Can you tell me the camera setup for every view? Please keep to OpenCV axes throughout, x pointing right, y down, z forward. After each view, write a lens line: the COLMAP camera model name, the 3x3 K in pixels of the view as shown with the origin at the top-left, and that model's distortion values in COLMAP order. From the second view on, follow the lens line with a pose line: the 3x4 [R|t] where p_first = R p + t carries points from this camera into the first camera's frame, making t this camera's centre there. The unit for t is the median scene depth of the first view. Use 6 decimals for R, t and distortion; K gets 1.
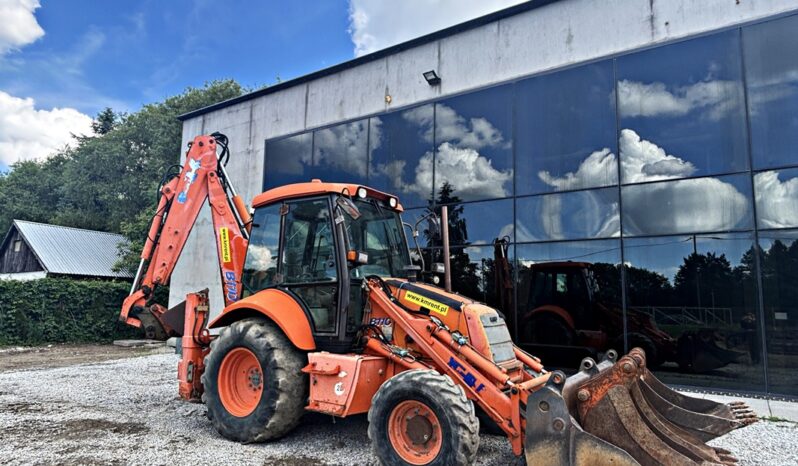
lens RADIAL K [[506.5, 0, 392.3], [0, 506.5, 236.1], [0, 0, 1]] dist [0.067652, -0.098156]
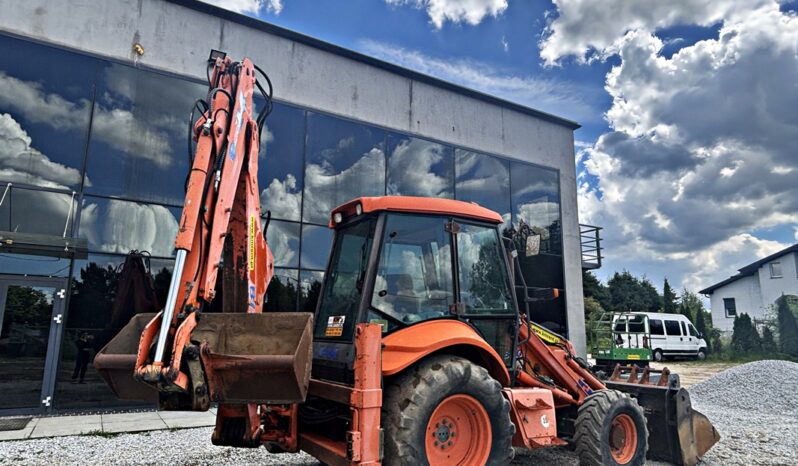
lens RADIAL K [[506.5, 0, 392.3], [0, 506.5, 236.1], [0, 0, 1]] dist [0.067652, -0.098156]
pose [[0.414809, 0.157828, 0.896116, -0.824727], [-0.125579, 0.985347, -0.115414, 0.060586], [-0.901201, -0.064658, 0.428551, 0.581504]]
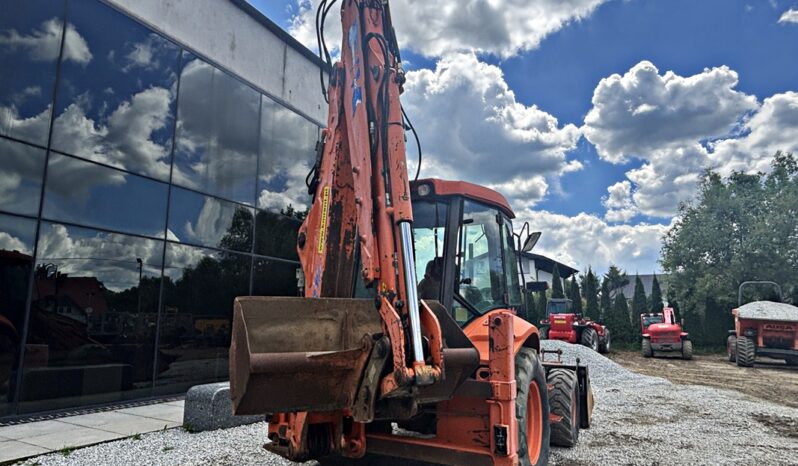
lens RADIAL K [[506.5, 0, 392.3], [0, 506.5, 236.1], [0, 0, 1]] dist [0.067652, -0.098156]
pose [[-0.114600, 0.140972, 0.983359, -0.852297], [-0.151131, 0.975884, -0.157513, 0.116033], [-0.981848, -0.166667, -0.090531, 1.012582]]
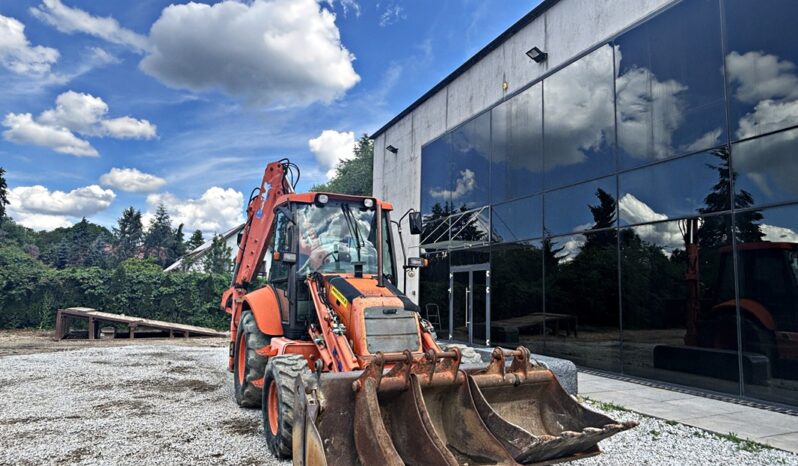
lens RADIAL K [[506.5, 0, 392.3], [0, 506.5, 236.1], [0, 0, 1]] dist [0.067652, -0.098156]
pose [[0.846893, -0.063635, -0.527942, 0.525702], [0.068541, 0.997595, -0.010295, 0.016231], [0.527328, -0.027467, 0.849218, 0.098697]]
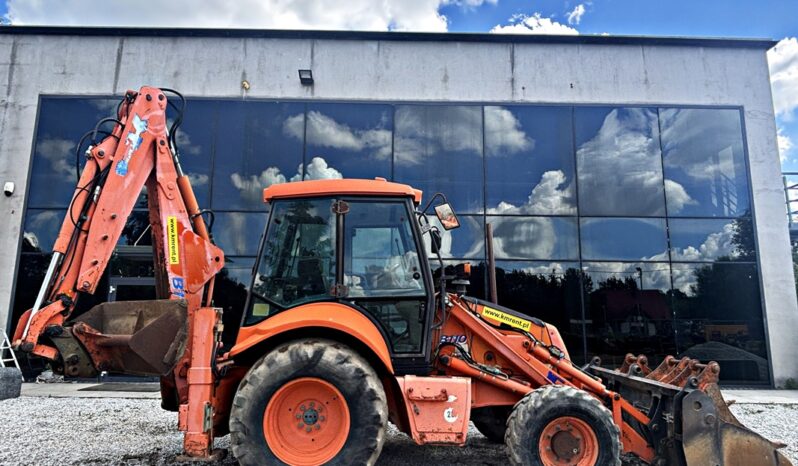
lens RADIAL K [[506.5, 0, 392.3], [0, 506.5, 236.1], [0, 0, 1]] dist [0.067652, -0.098156]
pose [[0.815211, 0.084302, 0.572996, -0.497206], [-0.072165, 0.996425, -0.043928, 0.020555], [-0.574651, -0.005540, 0.818380, 0.216314]]
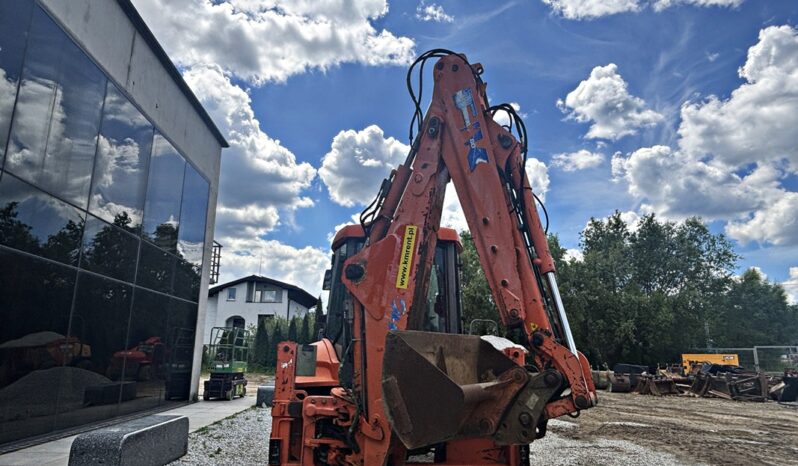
lens RADIAL K [[506.5, 0, 392.3], [0, 506.5, 236.1], [0, 0, 1]] dist [0.067652, -0.098156]
pose [[-0.614196, 0.149414, 0.774880, -0.754333], [-0.133484, 0.948094, -0.288618, 0.167199], [-0.777782, -0.280702, -0.562371, 1.361724]]
